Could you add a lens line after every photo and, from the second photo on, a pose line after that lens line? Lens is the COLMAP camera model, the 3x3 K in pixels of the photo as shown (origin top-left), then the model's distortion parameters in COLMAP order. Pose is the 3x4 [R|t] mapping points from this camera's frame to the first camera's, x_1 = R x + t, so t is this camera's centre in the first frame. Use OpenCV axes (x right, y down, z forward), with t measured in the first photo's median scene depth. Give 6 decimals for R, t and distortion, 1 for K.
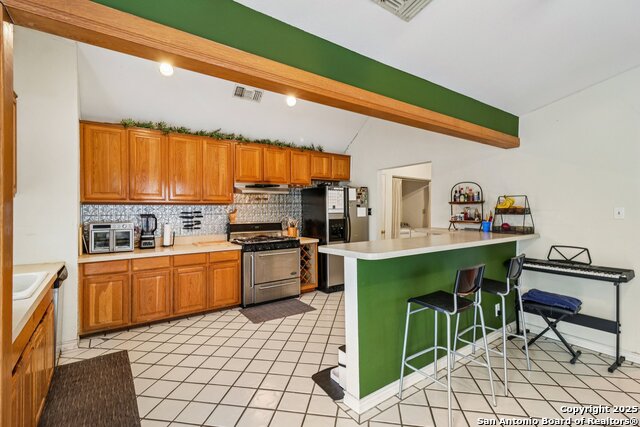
lens RADIAL K [[296.9, 0, 321.2], [0, 296.9, 213.0], [0, 0, 1]] dist [0.001643, 0.000322]
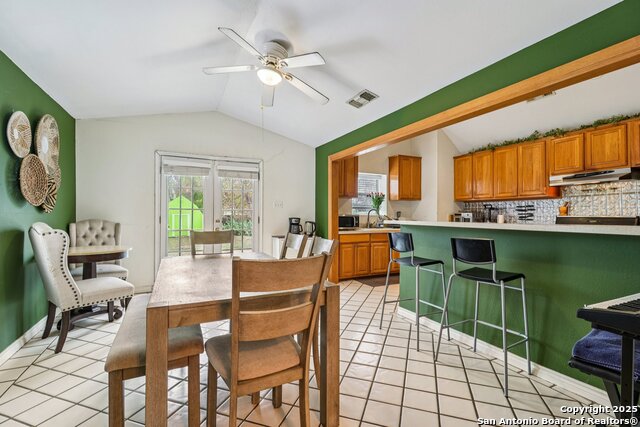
lens RADIAL K [[296.9, 0, 320.5], [0, 296.9, 211.7], [0, 0, 1]] dist [0.001643, 0.000322]
pose [[-0.169304, -0.009626, -0.985517, 0.873472], [-0.013814, 0.999877, -0.007393, 0.039564], [0.985467, 0.012363, -0.169416, 0.381121]]
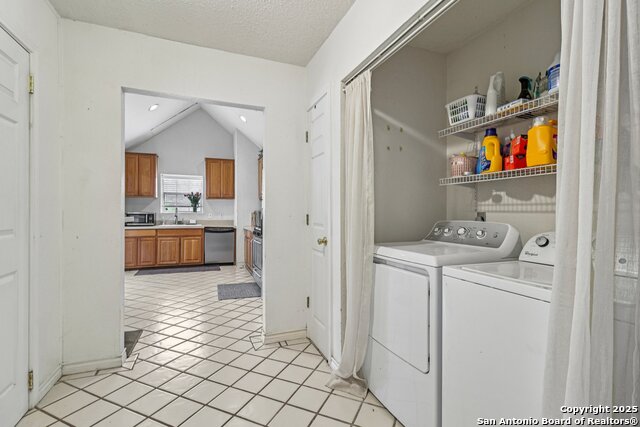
lens RADIAL K [[296.9, 0, 320.8], [0, 296.9, 211.5], [0, 0, 1]] dist [0.001643, 0.000322]
pose [[-0.221360, -0.014859, -0.975079, 0.800857], [-0.010558, 0.999862, -0.012840, 0.047692], [0.975135, 0.007452, -0.221486, 1.406324]]
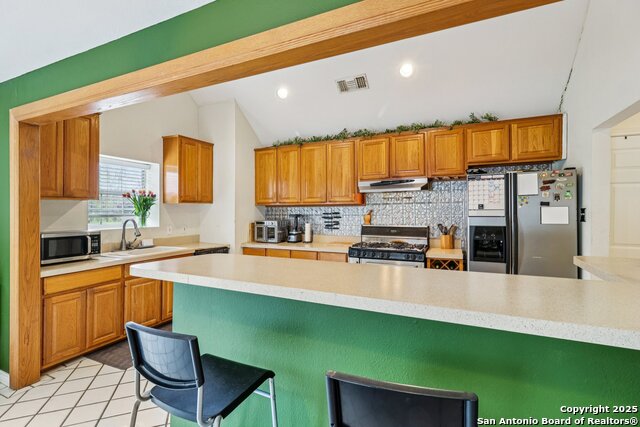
lens RADIAL K [[296.9, 0, 321.3], [0, 296.9, 207.9], [0, 0, 1]] dist [0.001643, 0.000322]
pose [[0.493072, -0.006339, -0.869965, 0.465362], [-0.008177, 0.999896, -0.011920, -0.008010], [0.869950, 0.012991, 0.492969, 0.434540]]
